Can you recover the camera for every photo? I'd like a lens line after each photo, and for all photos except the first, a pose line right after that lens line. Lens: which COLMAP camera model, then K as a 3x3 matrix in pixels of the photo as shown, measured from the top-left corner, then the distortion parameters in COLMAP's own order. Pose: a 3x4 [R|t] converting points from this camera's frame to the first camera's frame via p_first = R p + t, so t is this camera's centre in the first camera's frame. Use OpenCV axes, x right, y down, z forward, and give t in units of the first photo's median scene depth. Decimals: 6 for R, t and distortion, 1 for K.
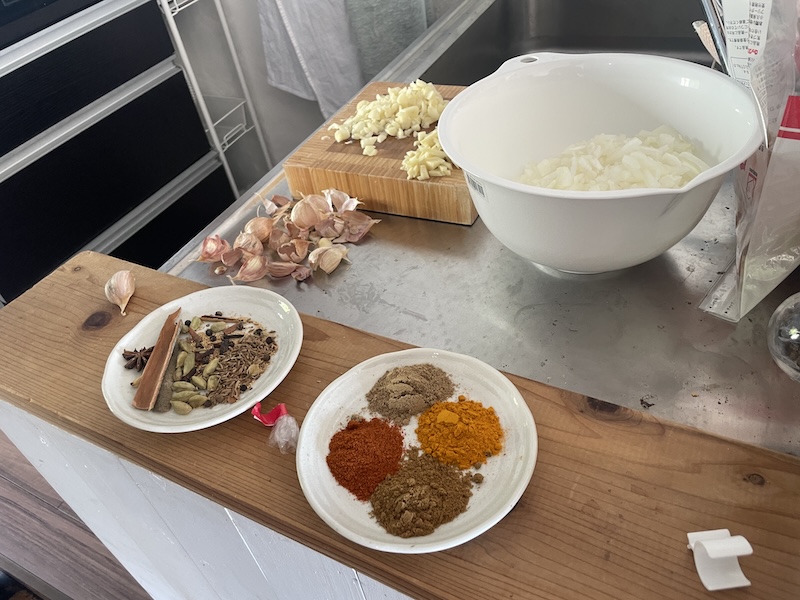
lens RADIAL K [[588.4, 0, 371.4], [0, 588.4, 300.5], [0, 0, 1]] dist [0.006567, 0.002304]
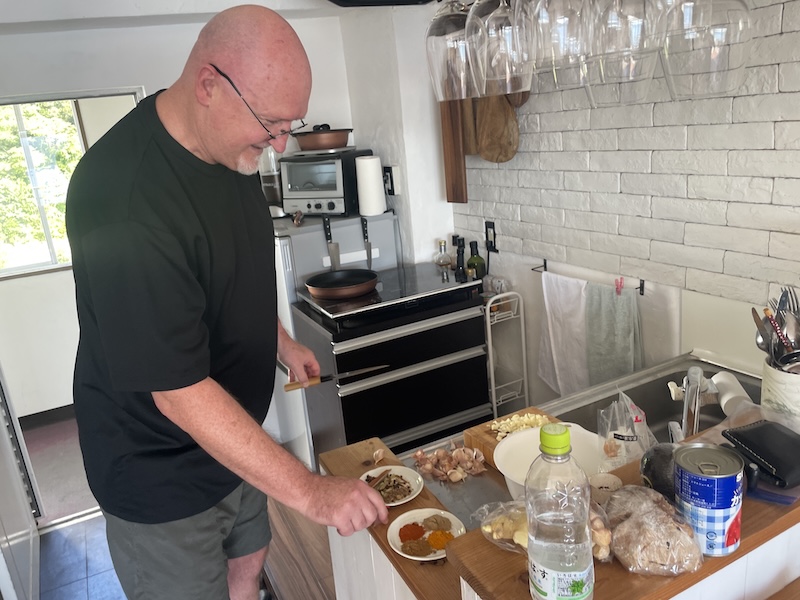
lens RADIAL K [[588.4, 0, 371.4], [0, 588.4, 300.5], [0, 0, 1]] dist [0.006567, 0.002304]
pose [[0.794614, 0.210276, -0.569537, 0.353937], [-0.404902, 0.882552, -0.239075, 0.004411], [0.452374, 0.420579, 0.786430, -0.542124]]
